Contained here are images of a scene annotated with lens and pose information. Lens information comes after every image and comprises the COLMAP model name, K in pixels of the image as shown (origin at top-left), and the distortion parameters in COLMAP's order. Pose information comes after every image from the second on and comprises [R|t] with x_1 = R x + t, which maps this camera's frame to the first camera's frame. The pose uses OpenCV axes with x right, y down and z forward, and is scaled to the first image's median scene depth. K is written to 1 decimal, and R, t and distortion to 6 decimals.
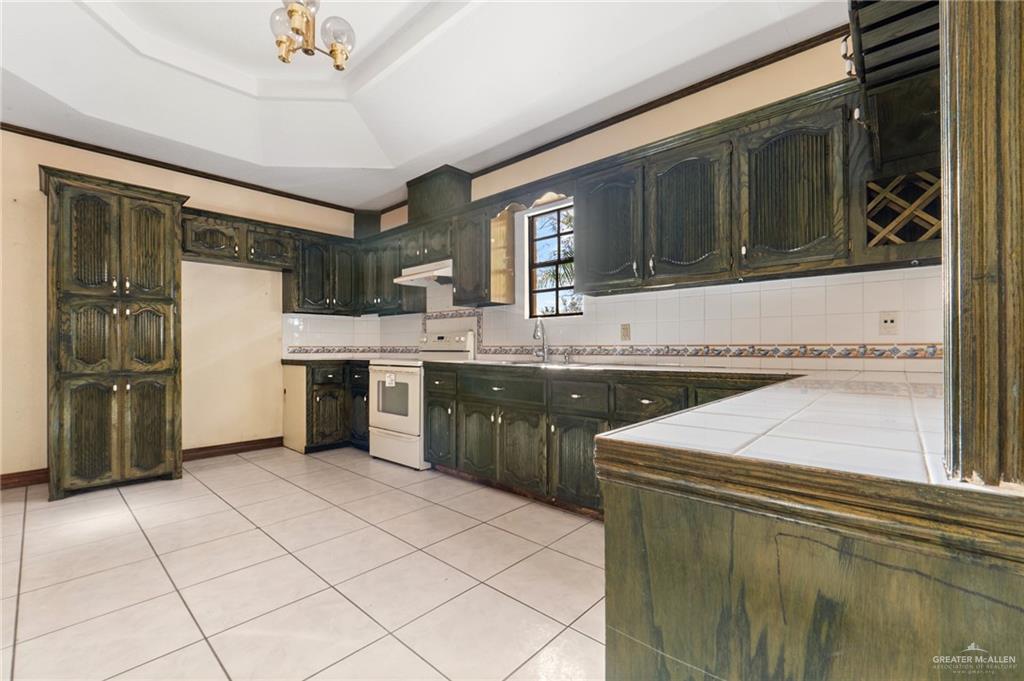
lens RADIAL K [[431.2, 0, 508.7], [0, 431.2, 344.5], [0, 0, 1]] dist [-0.005316, -0.001000]
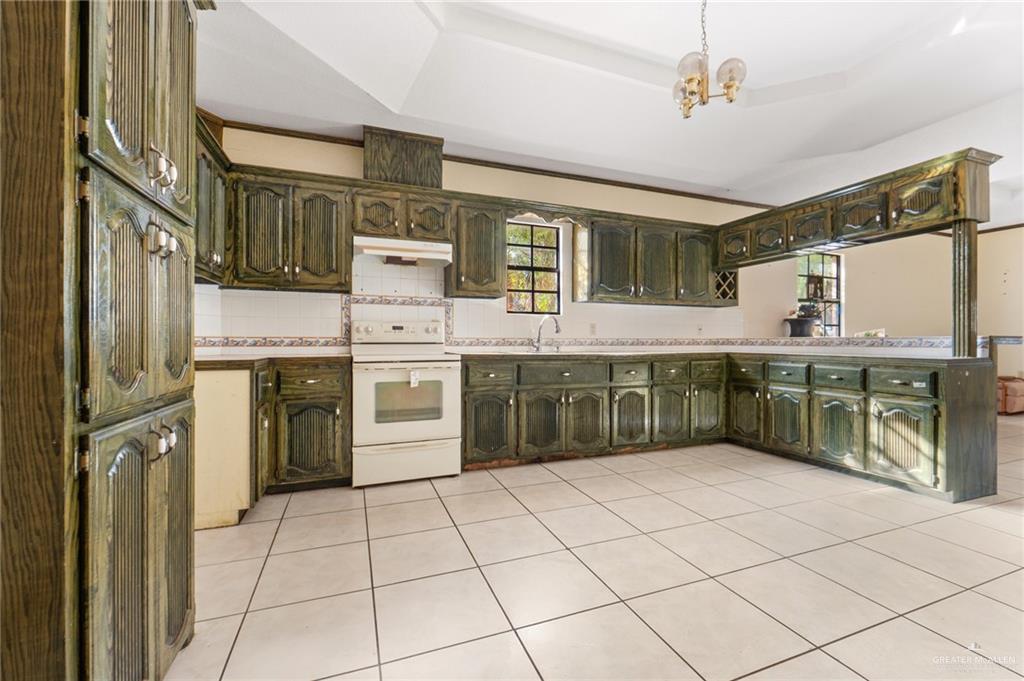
lens RADIAL K [[431.2, 0, 509.9], [0, 431.2, 339.1], [0, 0, 1]] dist [-0.005316, -0.001000]
pose [[0.455791, 0.002016, 0.890084, -0.926052], [-0.011705, 0.999925, 0.003729, 0.001468], [-0.890010, -0.012118, 0.455780, 0.474833]]
